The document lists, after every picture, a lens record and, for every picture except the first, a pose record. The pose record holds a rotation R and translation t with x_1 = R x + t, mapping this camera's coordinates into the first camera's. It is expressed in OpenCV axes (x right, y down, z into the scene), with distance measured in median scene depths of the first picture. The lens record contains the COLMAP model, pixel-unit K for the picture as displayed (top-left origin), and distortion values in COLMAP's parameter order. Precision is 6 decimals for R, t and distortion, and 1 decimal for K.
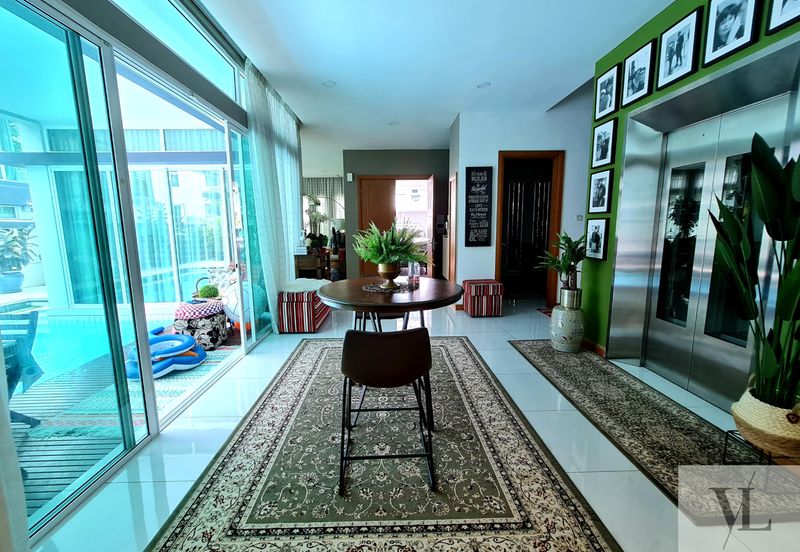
lens RADIAL K [[324.0, 0, 400.3], [0, 324.0, 272.9], [0, 0, 1]] dist [0.001317, 0.000789]
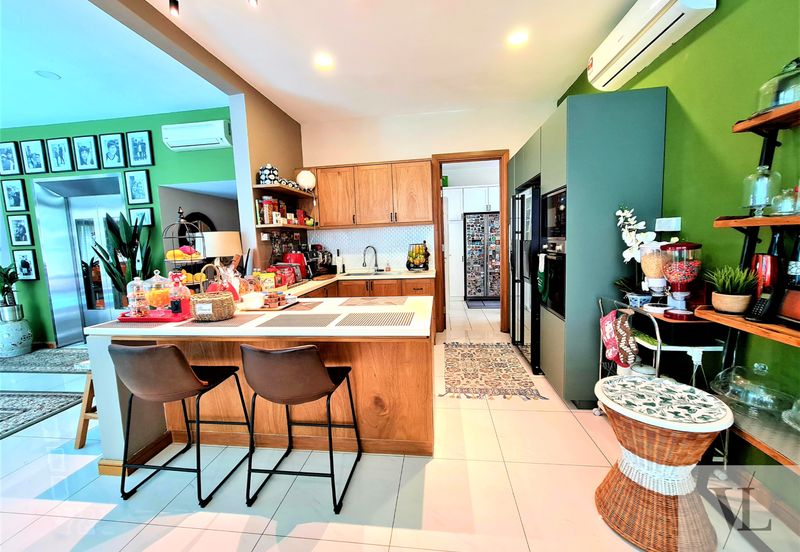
lens RADIAL K [[324.0, 0, 400.3], [0, 324.0, 272.9], [0, 0, 1]] dist [0.001317, 0.000789]
pose [[0.147334, -0.097566, 0.984263, -0.496491], [0.177065, 0.981649, 0.070802, 0.107287], [-0.973109, 0.163847, 0.161906, -0.722062]]
